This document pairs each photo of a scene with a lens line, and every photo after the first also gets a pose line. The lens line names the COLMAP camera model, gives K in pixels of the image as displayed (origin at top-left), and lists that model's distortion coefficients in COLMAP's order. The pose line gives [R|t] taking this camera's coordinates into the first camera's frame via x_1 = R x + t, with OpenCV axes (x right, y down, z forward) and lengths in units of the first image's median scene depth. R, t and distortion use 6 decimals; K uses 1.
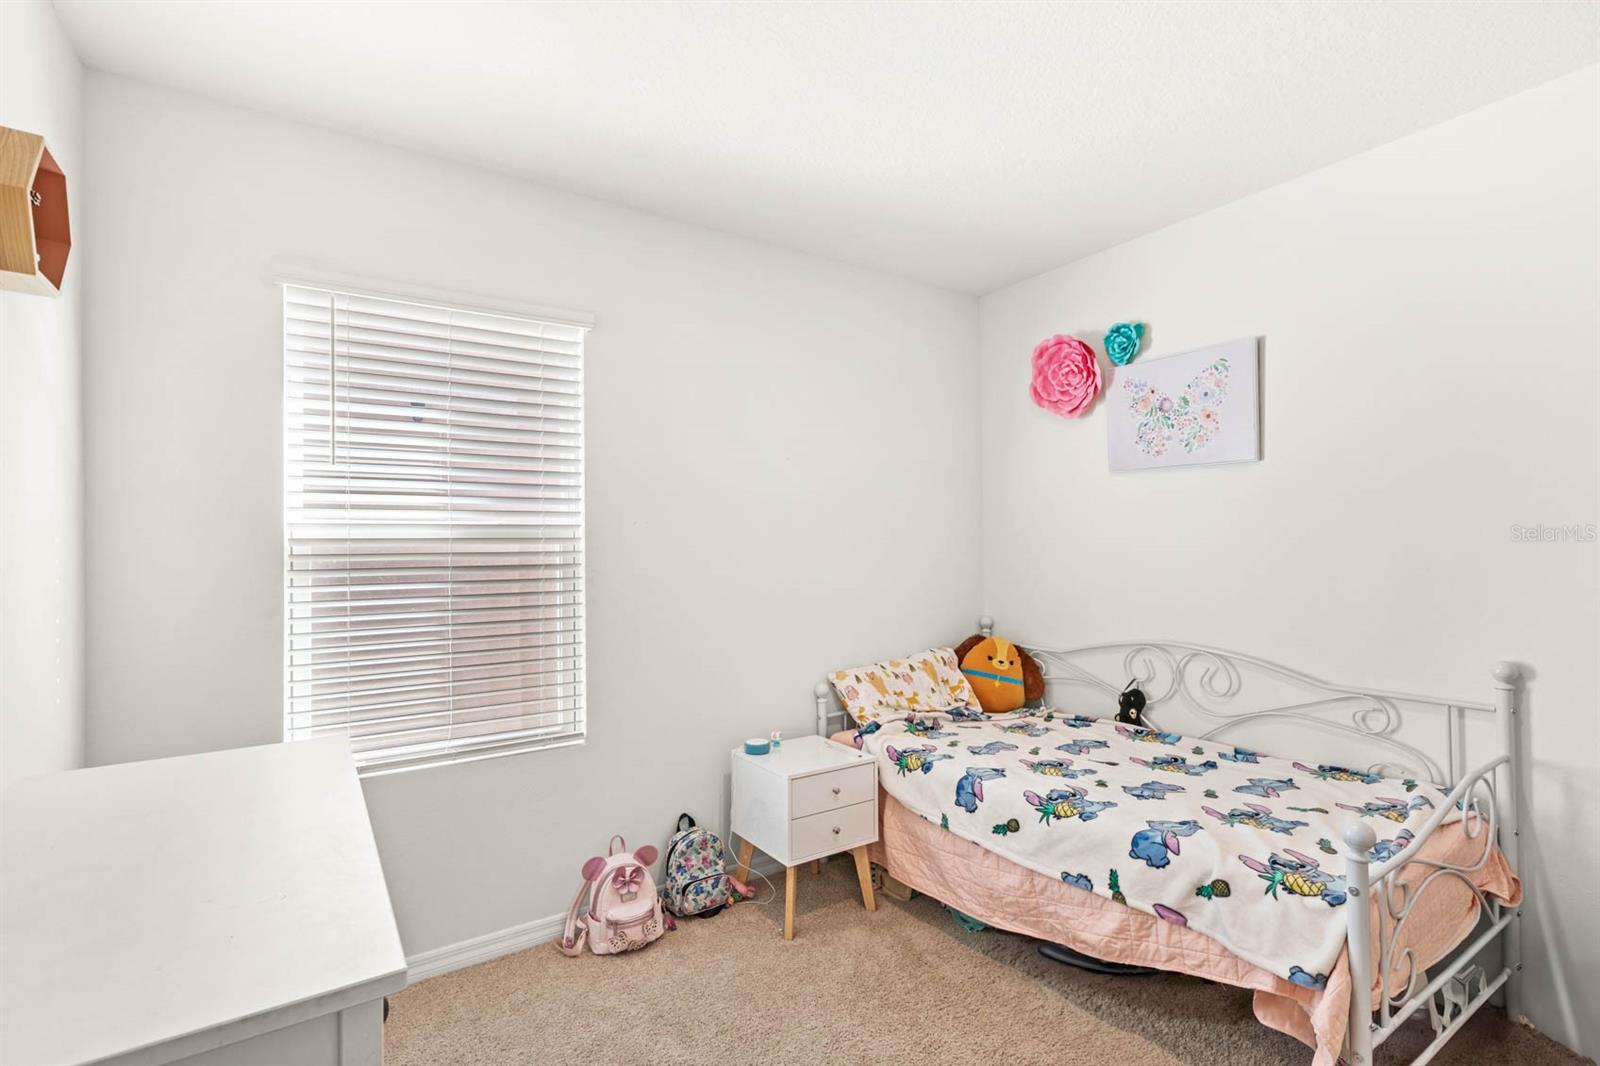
lens RADIAL K [[739.6, 0, 794.0], [0, 739.6, 525.4], [0, 0, 1]] dist [0.002205, -0.000309]
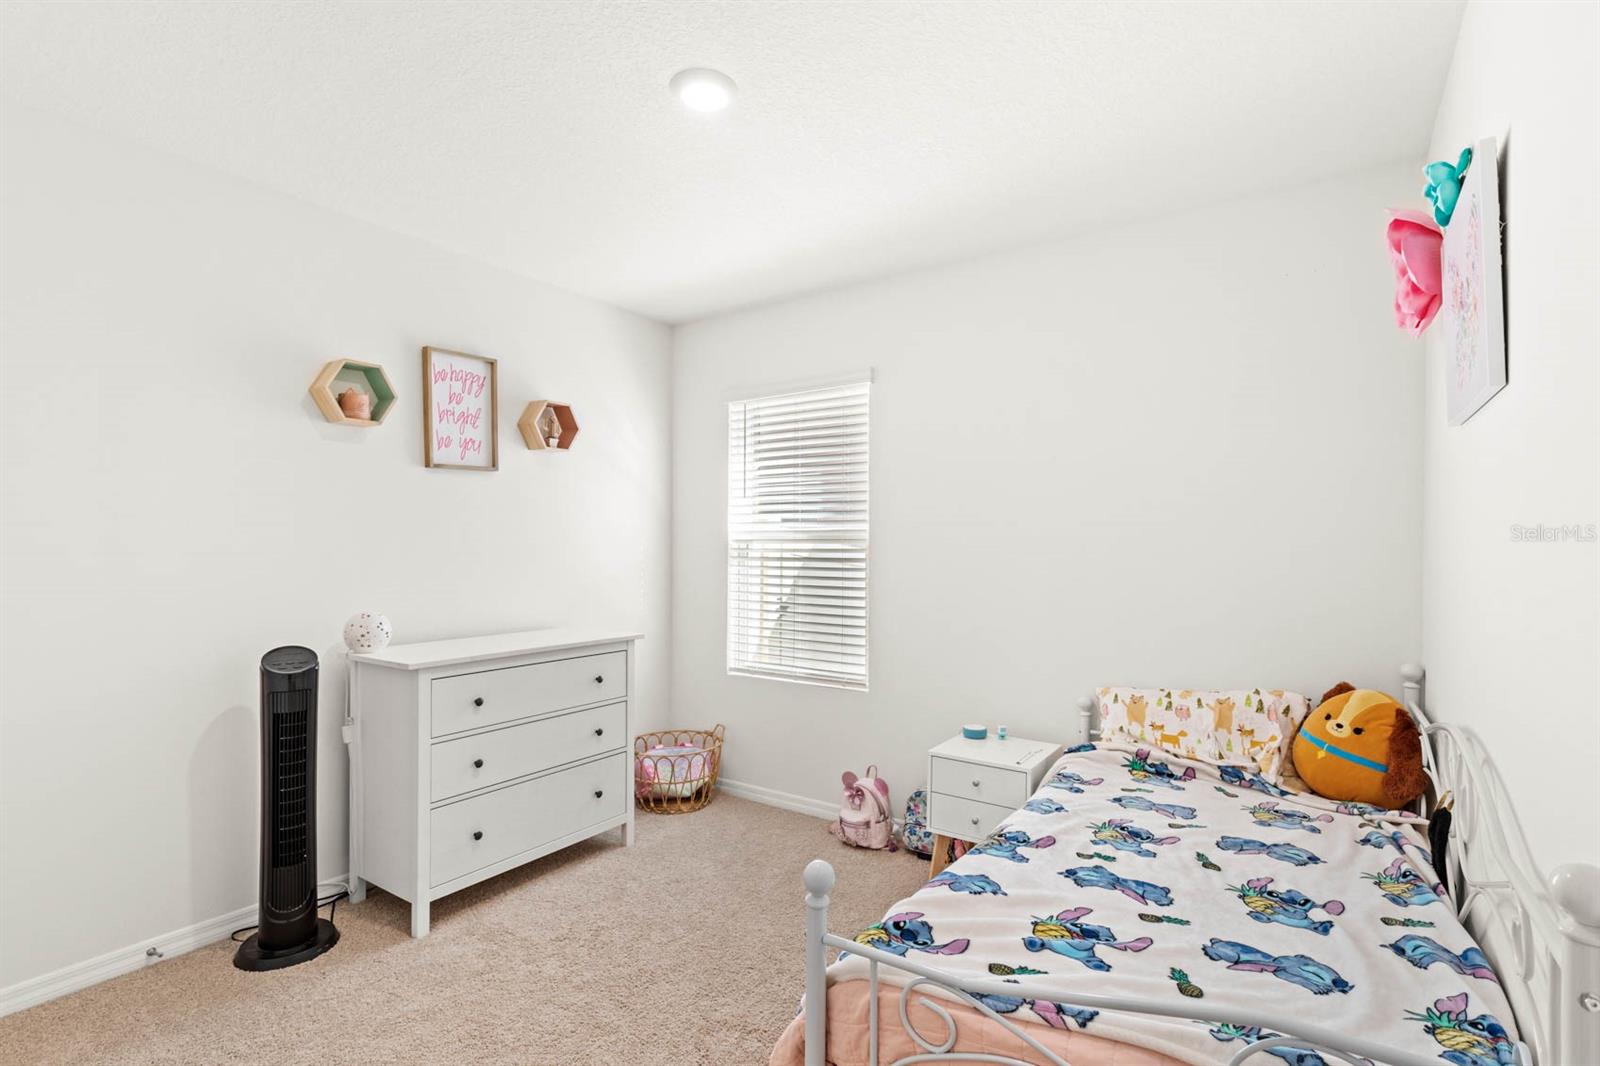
lens RADIAL K [[739.6, 0, 791.8], [0, 739.6, 540.8], [0, 0, 1]] dist [0.002205, -0.000309]
pose [[0.372966, 0.004601, -0.927834, 0.913474], [0.017995, 0.999764, 0.012191, -0.000067], [0.927671, -0.021244, 0.372795, 0.374067]]
